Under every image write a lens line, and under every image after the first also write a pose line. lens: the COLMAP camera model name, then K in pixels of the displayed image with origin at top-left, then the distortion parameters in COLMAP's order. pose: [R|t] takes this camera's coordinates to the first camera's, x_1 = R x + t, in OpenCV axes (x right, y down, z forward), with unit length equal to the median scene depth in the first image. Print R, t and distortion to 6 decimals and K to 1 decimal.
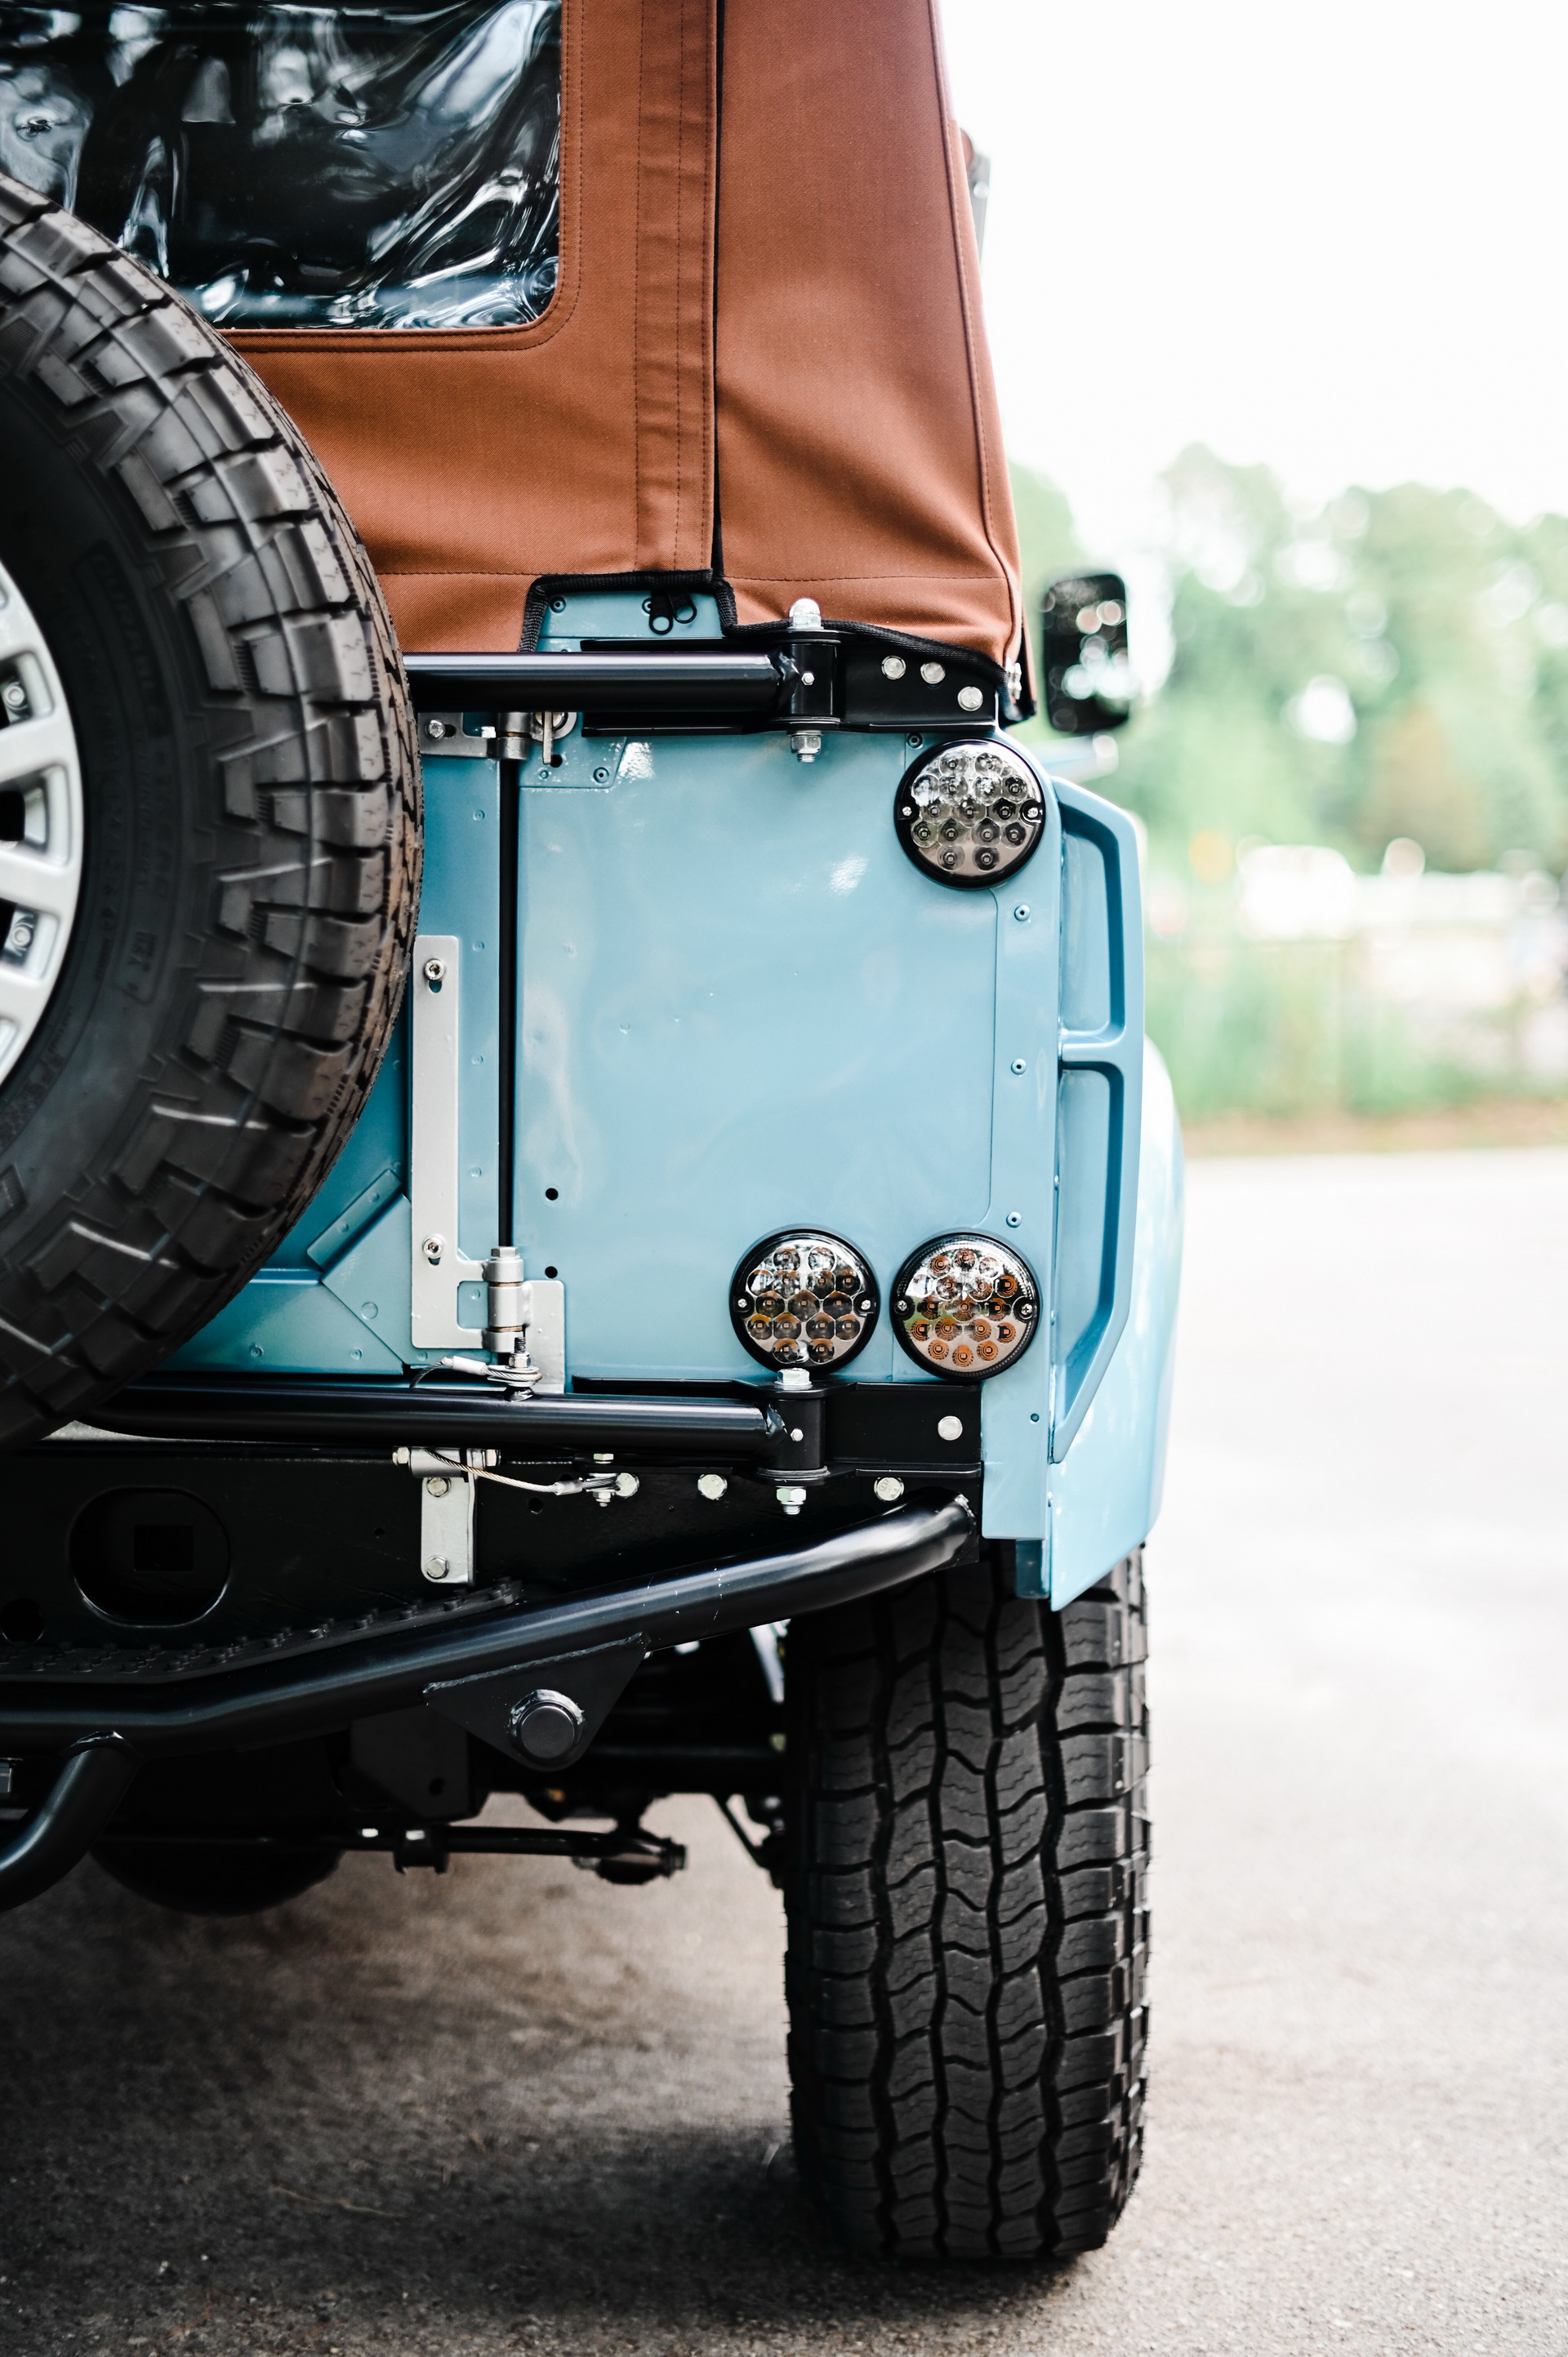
lens RADIAL K [[3406.6, 0, 784.0], [0, 3406.6, 1178.5], [0, 0, 1]] dist [-0.000727, 0.022309]
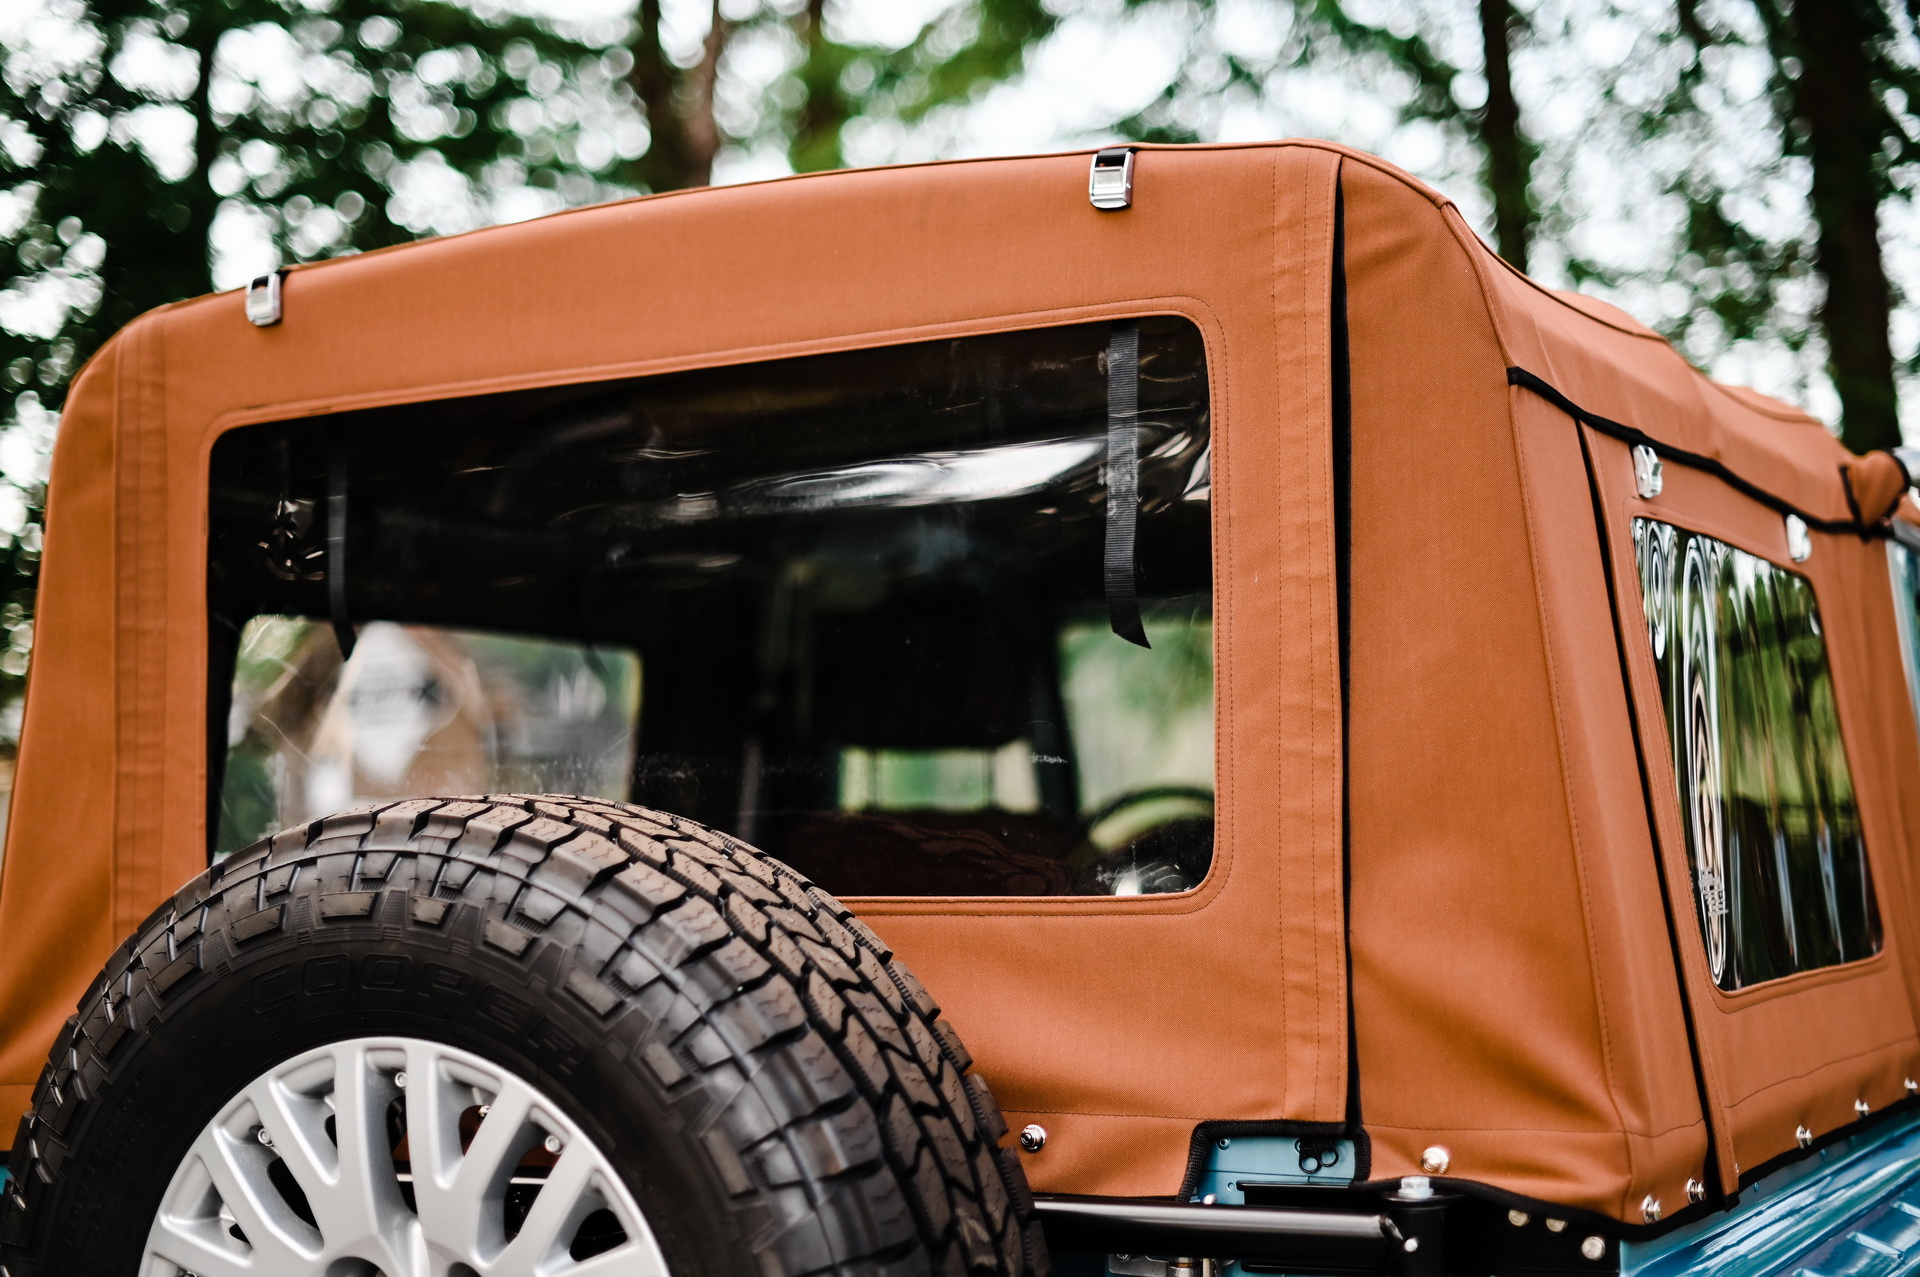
lens RADIAL K [[2775.1, 0, 929.1], [0, 2775.1, 640.7], [0, 0, 1]] dist [-0.000727, 0.022309]
pose [[0.902866, -0.059927, -0.425725, 0.284885], [-0.000021, 0.990231, -0.139433, -0.242502], [0.429922, 0.125899, 0.894045, 0.161339]]
